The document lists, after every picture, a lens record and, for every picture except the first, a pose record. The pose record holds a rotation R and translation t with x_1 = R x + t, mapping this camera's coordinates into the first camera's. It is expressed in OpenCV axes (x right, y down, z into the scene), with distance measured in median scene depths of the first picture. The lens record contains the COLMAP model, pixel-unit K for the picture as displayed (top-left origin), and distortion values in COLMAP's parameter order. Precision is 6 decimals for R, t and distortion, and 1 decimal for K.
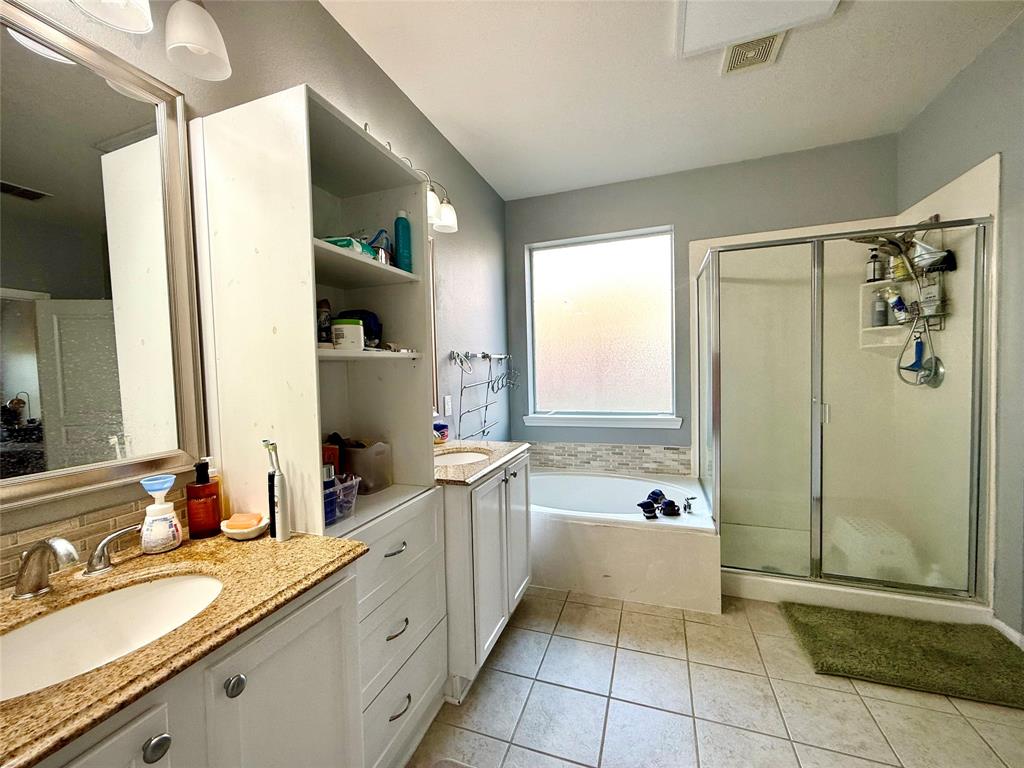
lens RADIAL K [[412.5, 0, 512.0], [0, 412.5, 384.0], [0, 0, 1]] dist [-0.000794, 0.000083]
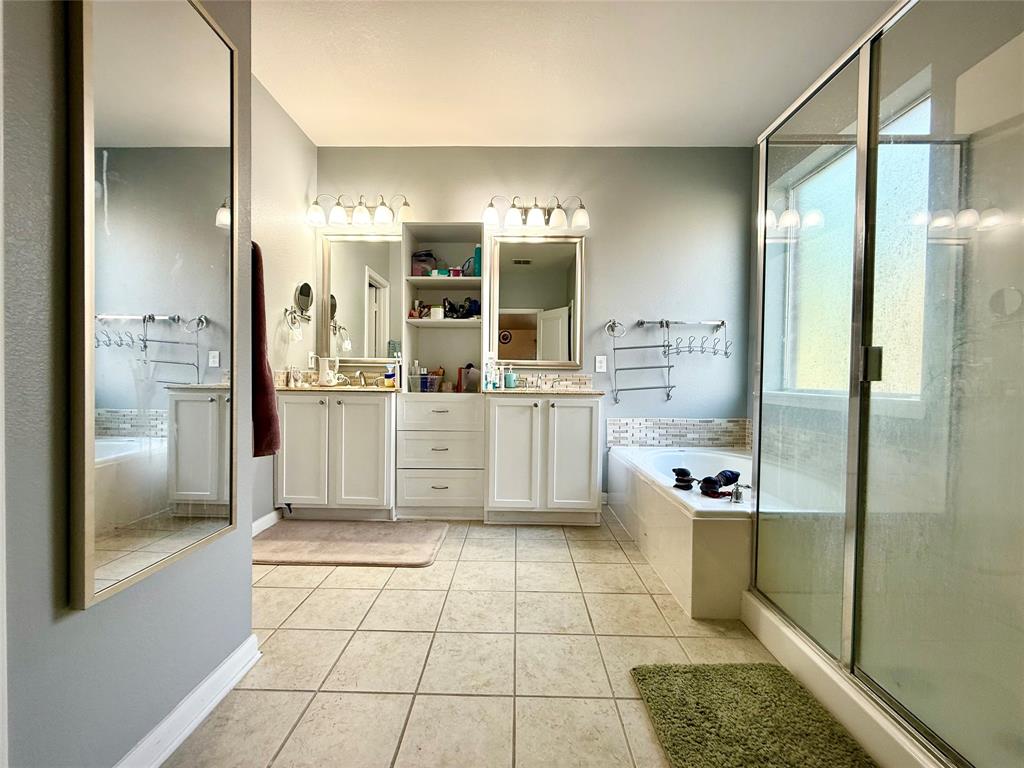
lens RADIAL K [[412.5, 0, 512.0], [0, 412.5, 384.0], [0, 0, 1]] dist [-0.000794, 0.000083]
pose [[0.336147, 0.061994, -0.939767, 1.379322], [-0.058663, 0.997272, 0.044805, 0.105026], [0.939981, 0.040069, 0.338866, 0.466934]]
